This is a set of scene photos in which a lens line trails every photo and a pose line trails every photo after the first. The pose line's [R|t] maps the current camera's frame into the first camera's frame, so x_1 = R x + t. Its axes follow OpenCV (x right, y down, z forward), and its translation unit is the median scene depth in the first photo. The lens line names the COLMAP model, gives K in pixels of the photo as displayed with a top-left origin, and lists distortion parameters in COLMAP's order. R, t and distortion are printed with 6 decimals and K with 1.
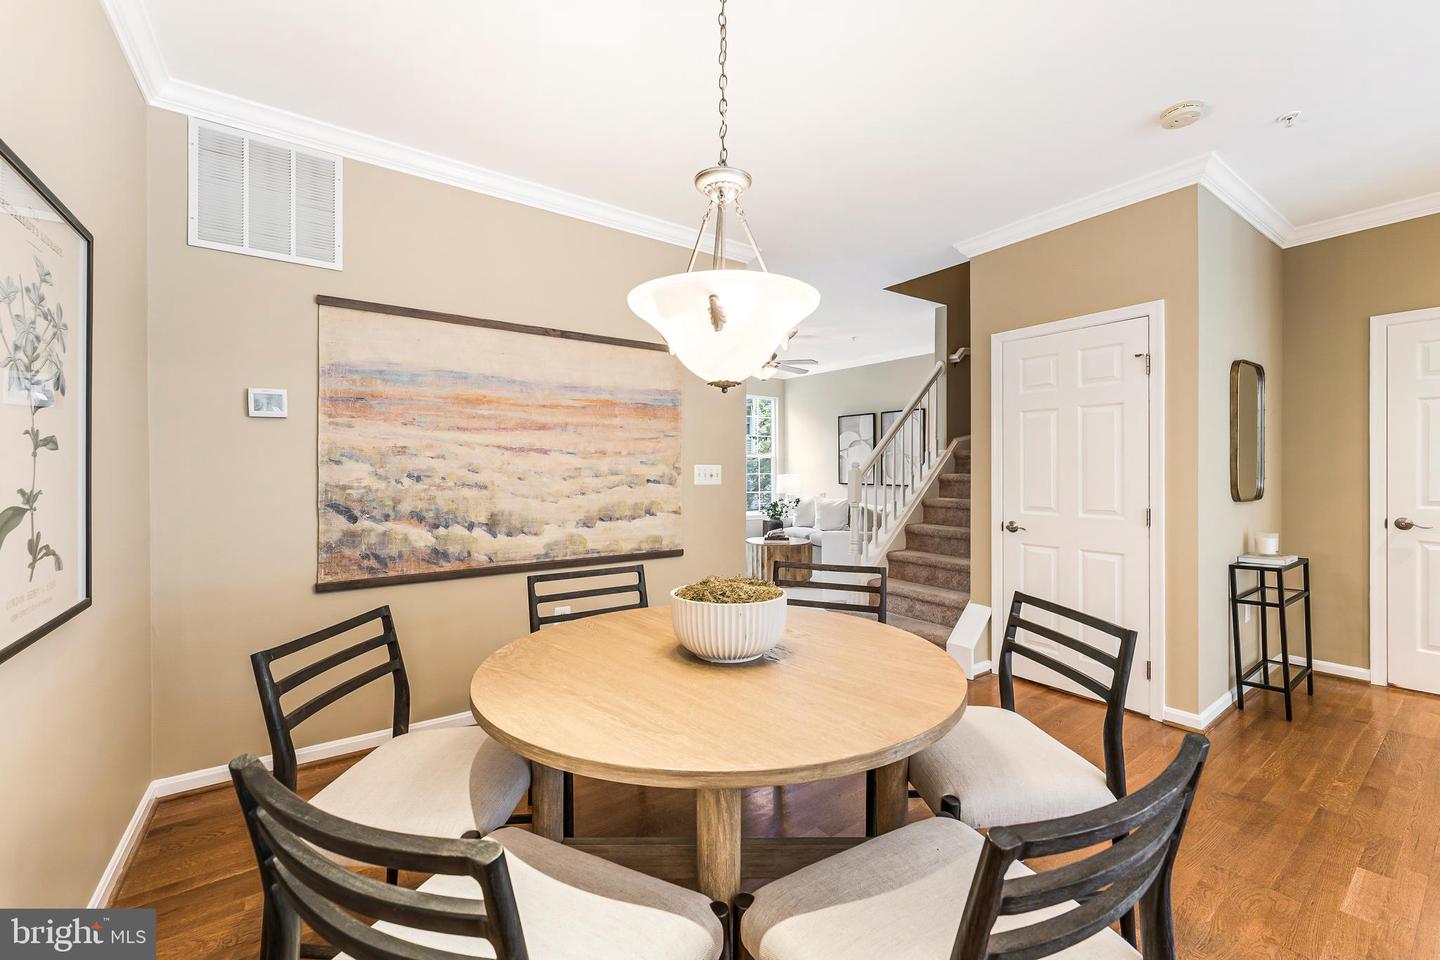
lens RADIAL K [[587.2, 0, 722.9], [0, 587.2, 480.7], [0, 0, 1]] dist [0.000321, -0.000712]
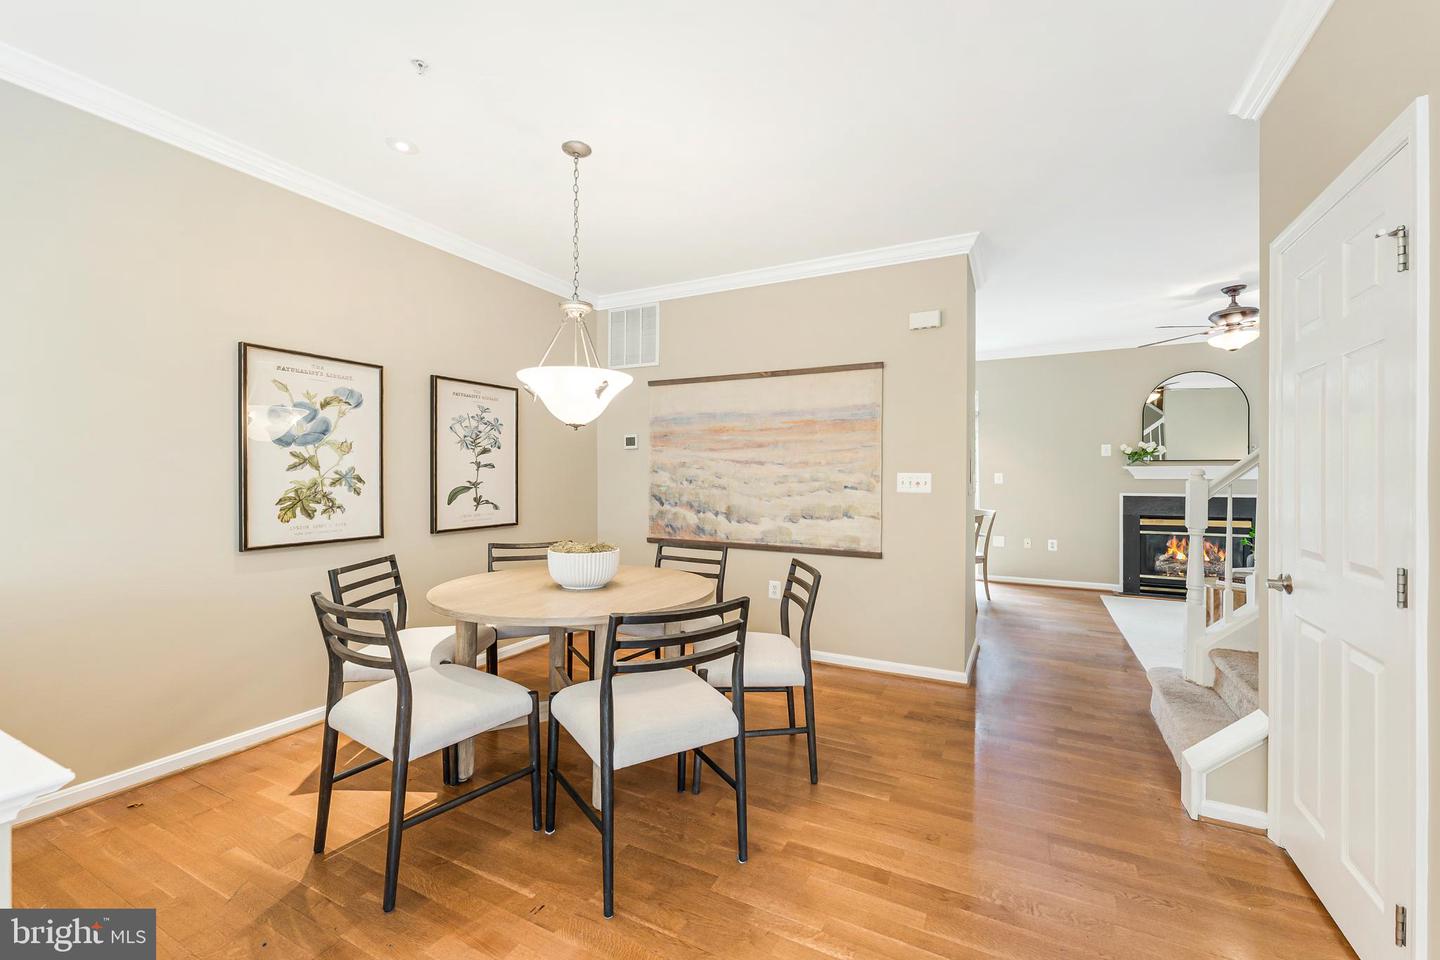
lens RADIAL K [[587.2, 0, 722.9], [0, 587.2, 480.7], [0, 0, 1]] dist [0.000321, -0.000712]
pose [[0.441798, 0.009865, -0.897060, 0.927936], [-0.023527, 0.999723, -0.000593, -0.006726], [0.896806, 0.021367, 0.441908, 0.340092]]
